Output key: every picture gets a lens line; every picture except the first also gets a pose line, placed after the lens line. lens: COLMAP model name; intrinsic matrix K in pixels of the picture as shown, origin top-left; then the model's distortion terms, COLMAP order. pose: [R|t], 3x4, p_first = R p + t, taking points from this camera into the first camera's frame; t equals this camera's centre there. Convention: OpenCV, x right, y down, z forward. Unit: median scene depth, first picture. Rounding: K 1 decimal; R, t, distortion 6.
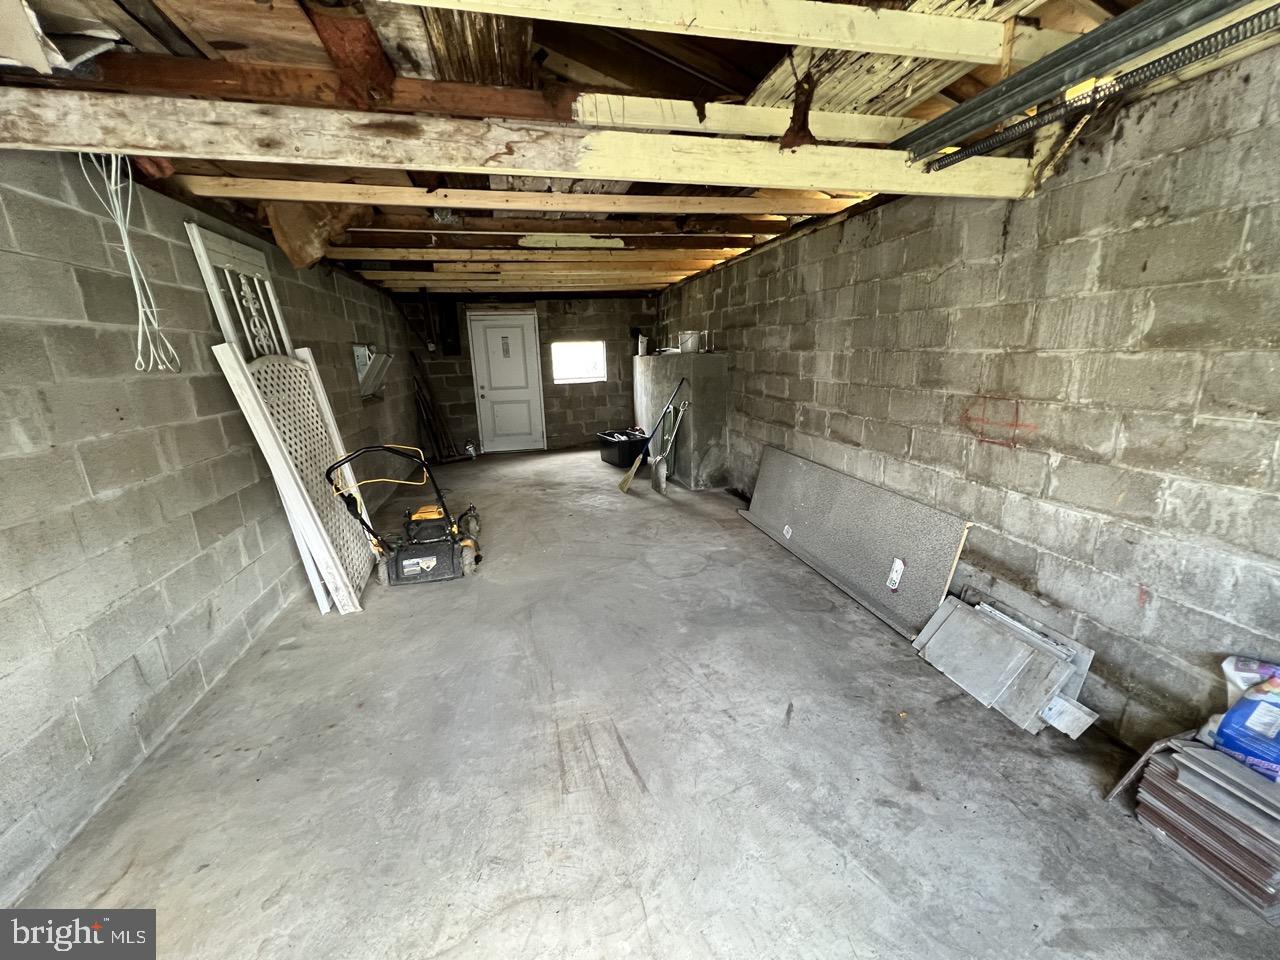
lens RADIAL K [[513.8, 0, 637.1], [0, 513.8, 483.2], [0, 0, 1]] dist [0.000850, 0.000190]
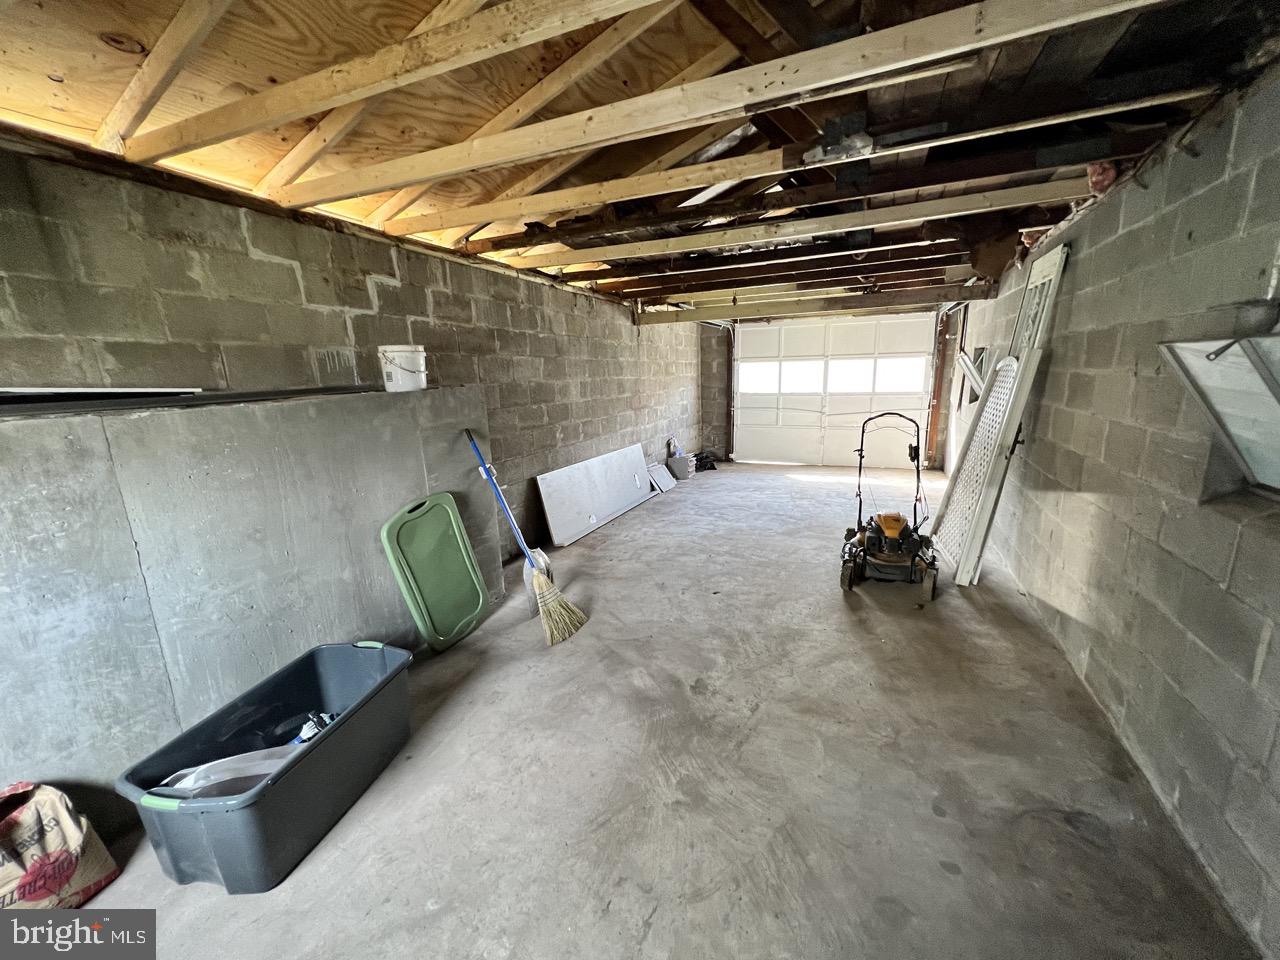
lens RADIAL K [[512.2, 0, 635.3], [0, 512.2, 483.4], [0, 0, 1]] dist [0.002505, 0.000194]
pose [[-0.795627, -0.066520, 0.602123, -0.532440], [0.210328, 0.901787, 0.377547, -0.427967], [-0.568102, 0.427030, -0.703495, 1.735149]]
